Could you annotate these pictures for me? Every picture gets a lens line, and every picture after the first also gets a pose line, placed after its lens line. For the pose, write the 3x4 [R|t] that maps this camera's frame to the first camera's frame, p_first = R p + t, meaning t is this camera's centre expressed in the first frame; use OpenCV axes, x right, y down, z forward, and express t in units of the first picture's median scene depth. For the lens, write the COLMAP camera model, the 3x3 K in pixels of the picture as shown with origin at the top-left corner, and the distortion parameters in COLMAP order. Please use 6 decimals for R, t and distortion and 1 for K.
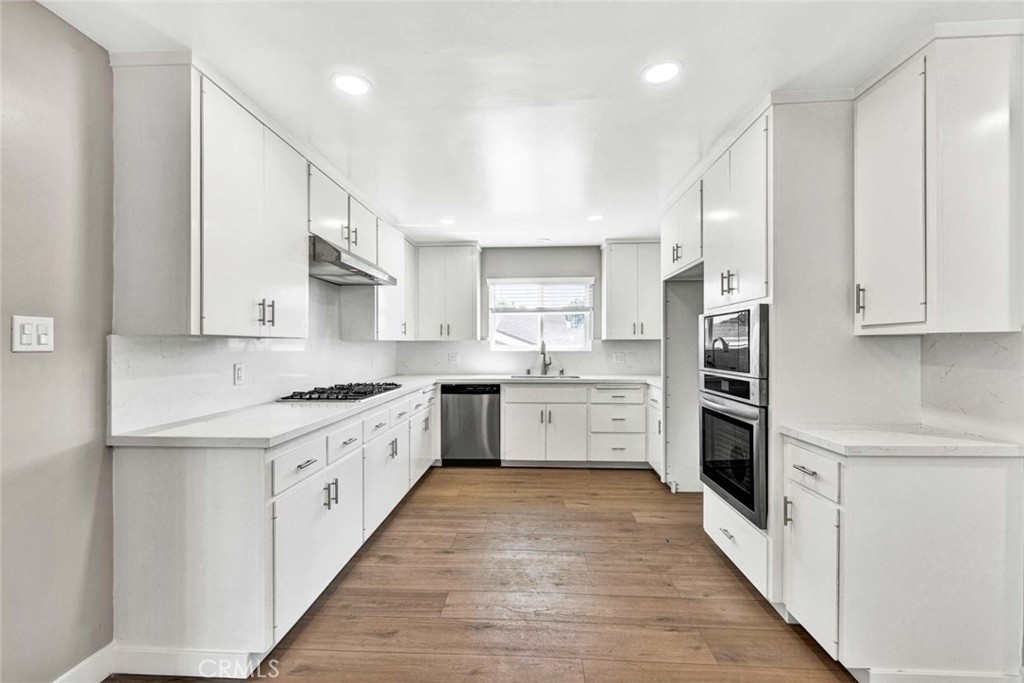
lens RADIAL K [[437.6, 0, 507.4], [0, 437.6, 347.3], [0, 0, 1]] dist [0.000101, 0.000055]
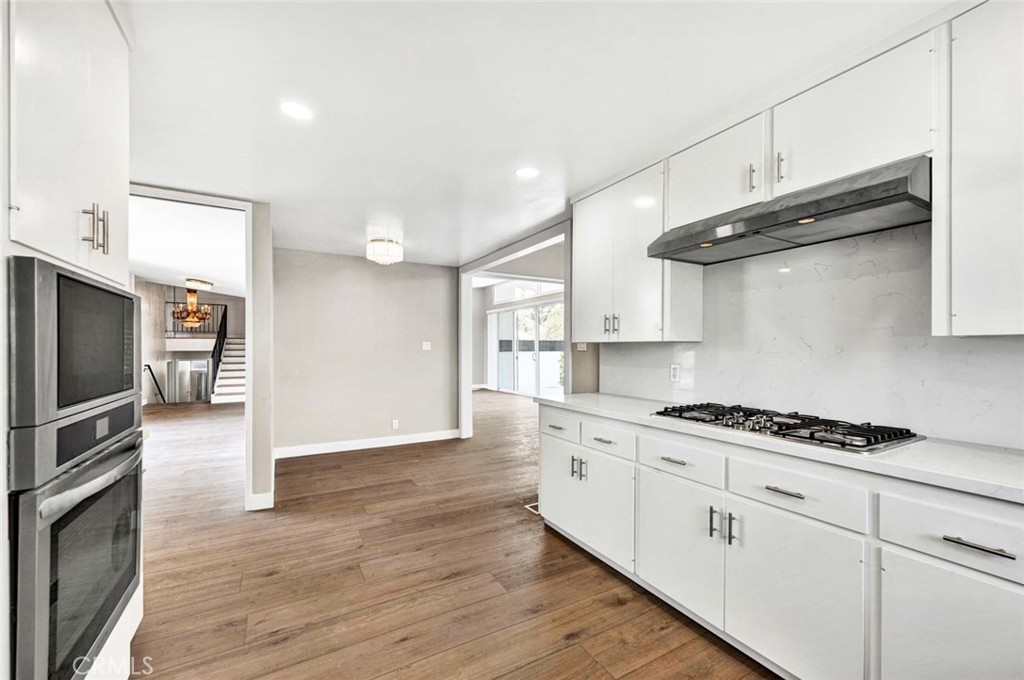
lens RADIAL K [[416.0, 0, 505.6], [0, 416.0, 343.1], [0, 0, 1]] dist [-0.001136, -0.000523]
pose [[-0.843927, 0.001629, -0.536455, 0.283284], [0.005496, 0.999969, -0.005610, -0.008426], [0.536429, -0.007682, -0.843910, 1.337515]]
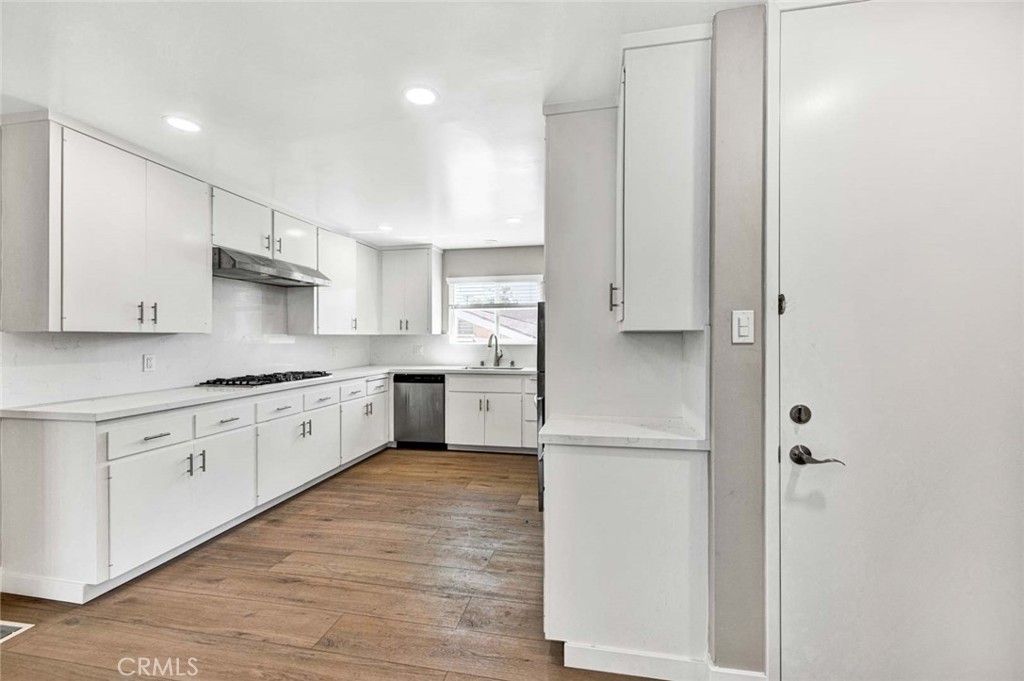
lens RADIAL K [[416.0, 0, 516.3], [0, 416.0, 340.7], [0, 0, 1]] dist [-0.001136, -0.000523]
pose [[0.991690, 0.002342, -0.128628, 0.435653], [-0.002100, 0.999996, 0.002011, -0.003957], [0.128632, -0.001724, 0.991691, -0.013682]]
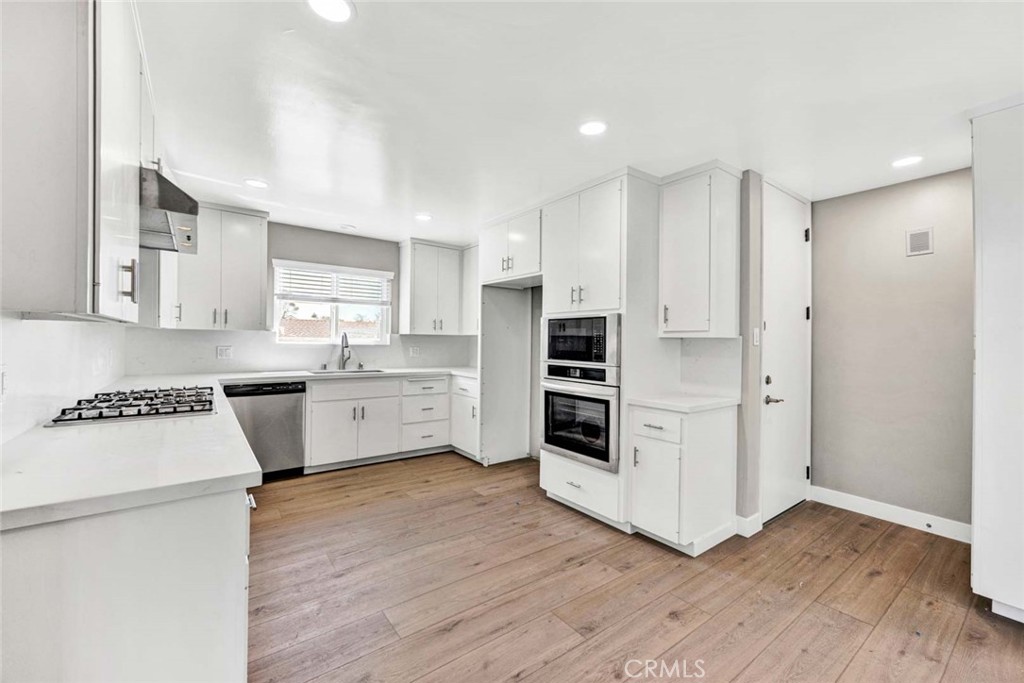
lens RADIAL K [[417.5, 0, 509.2], [0, 417.5, 344.6], [0, 0, 1]] dist [0.002516, -0.000043]
pose [[0.763229, 0.008935, 0.646066, -0.367985], [-0.014537, 0.999889, 0.003345, 0.001102], [-0.645964, -0.011945, 0.763274, 0.134193]]
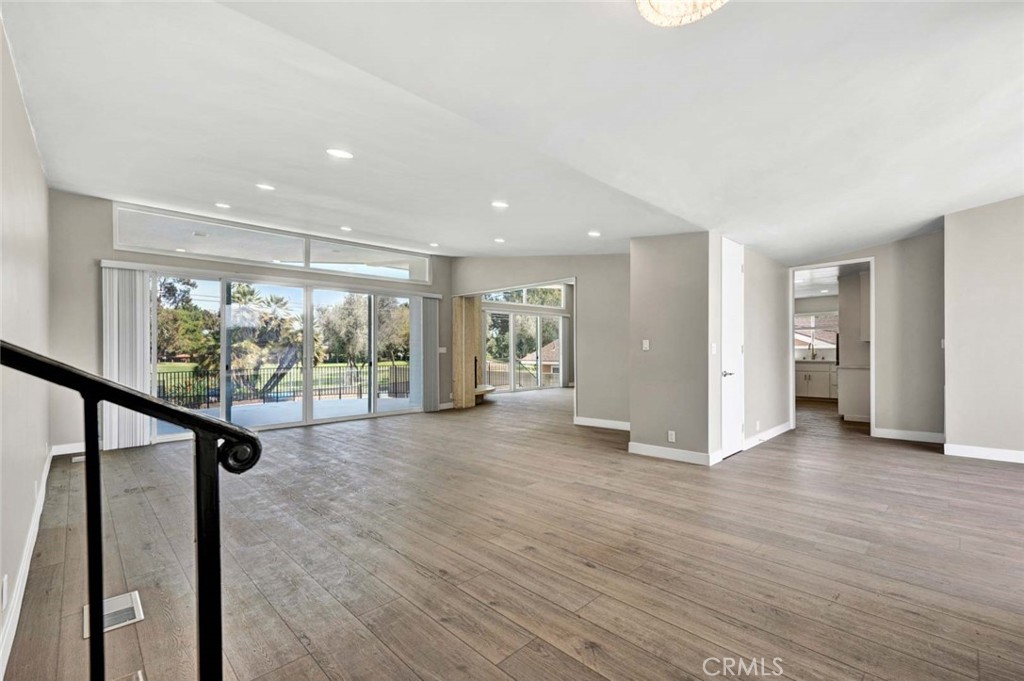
lens RADIAL K [[437.6, 0, 516.7], [0, 437.6, 346.8], [0, 0, 1]] dist [0.000101, 0.000055]
pose [[0.749882, -0.007963, -0.661523, 0.692790], [0.002560, 0.999955, -0.009135, 0.025716], [0.661566, 0.005157, 0.749869, -2.665817]]
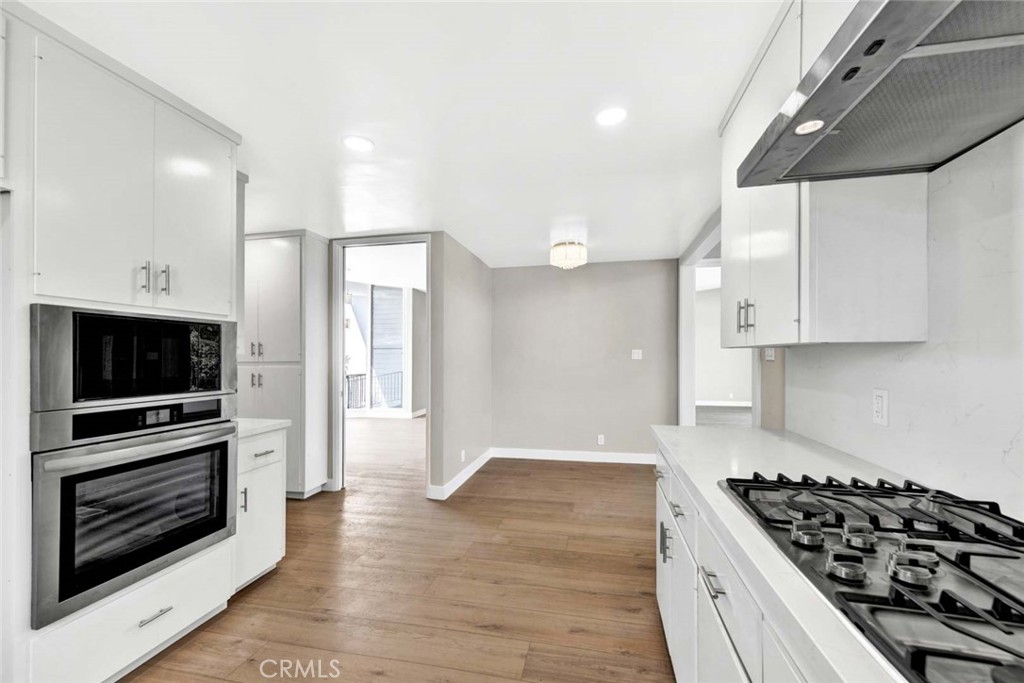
lens RADIAL K [[417.5, 0, 504.8], [0, 417.5, 351.0], [0, 0, 1]] dist [0.002516, -0.000043]
pose [[-0.986262, 0.017792, 0.164226, -0.174257], [0.015505, 0.999764, -0.015199, -0.005114], [-0.164458, -0.012444, -0.986306, 1.280214]]
